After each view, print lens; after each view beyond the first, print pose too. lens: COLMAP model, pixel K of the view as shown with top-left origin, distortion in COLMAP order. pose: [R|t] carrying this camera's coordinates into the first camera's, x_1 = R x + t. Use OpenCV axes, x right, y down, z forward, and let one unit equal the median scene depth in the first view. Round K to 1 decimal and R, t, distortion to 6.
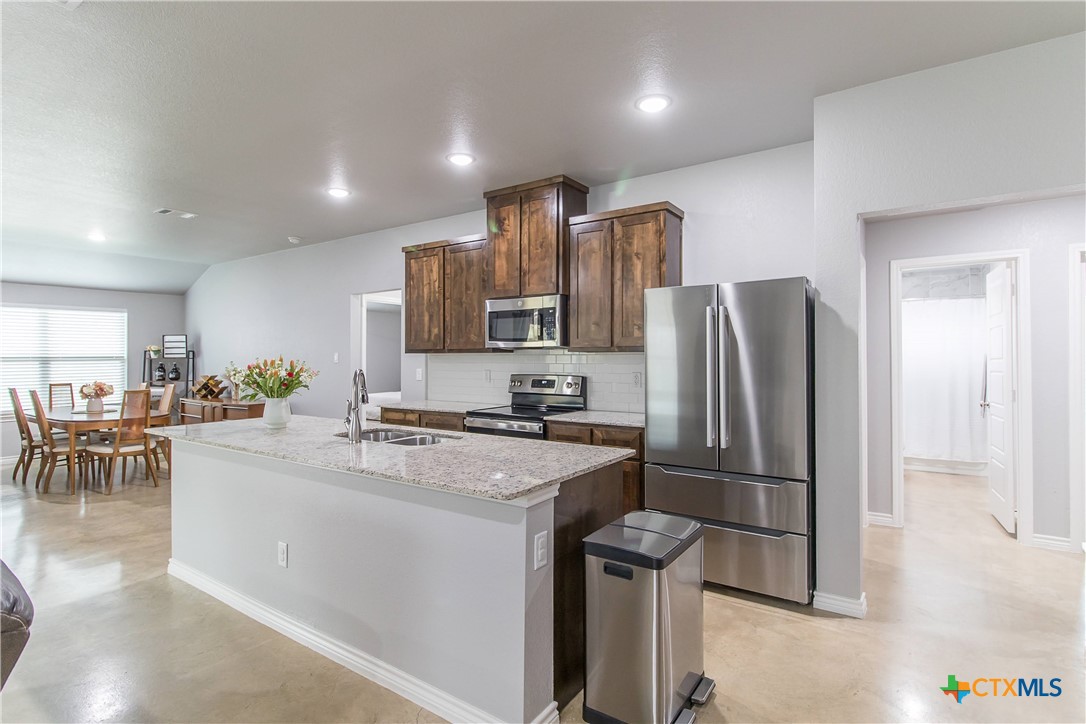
lens RADIAL K [[532.8, 0, 549.5], [0, 532.8, 352.5], [0, 0, 1]] dist [-0.001822, -0.000606]
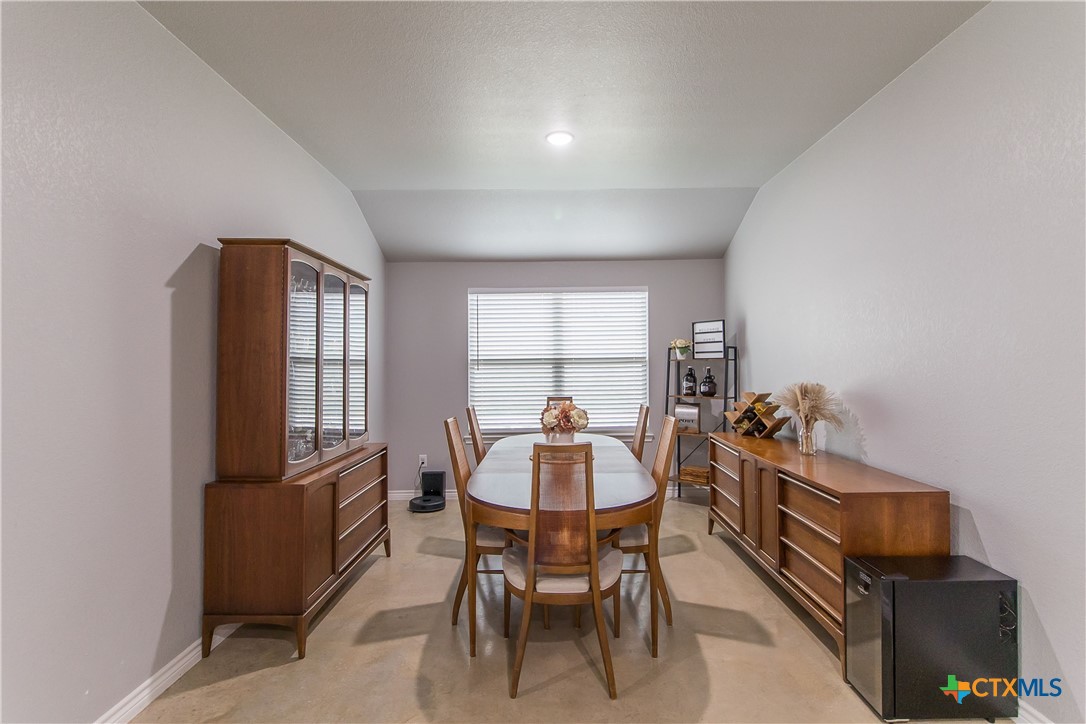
lens RADIAL K [[532.8, 0, 549.5], [0, 532.8, 352.5], [0, 0, 1]] dist [-0.001822, -0.000606]
pose [[0.556748, -0.012130, -0.830593, -0.306211], [0.013676, 0.999892, -0.005436, 0.003602], [0.830569, -0.008333, 0.556854, 0.520467]]
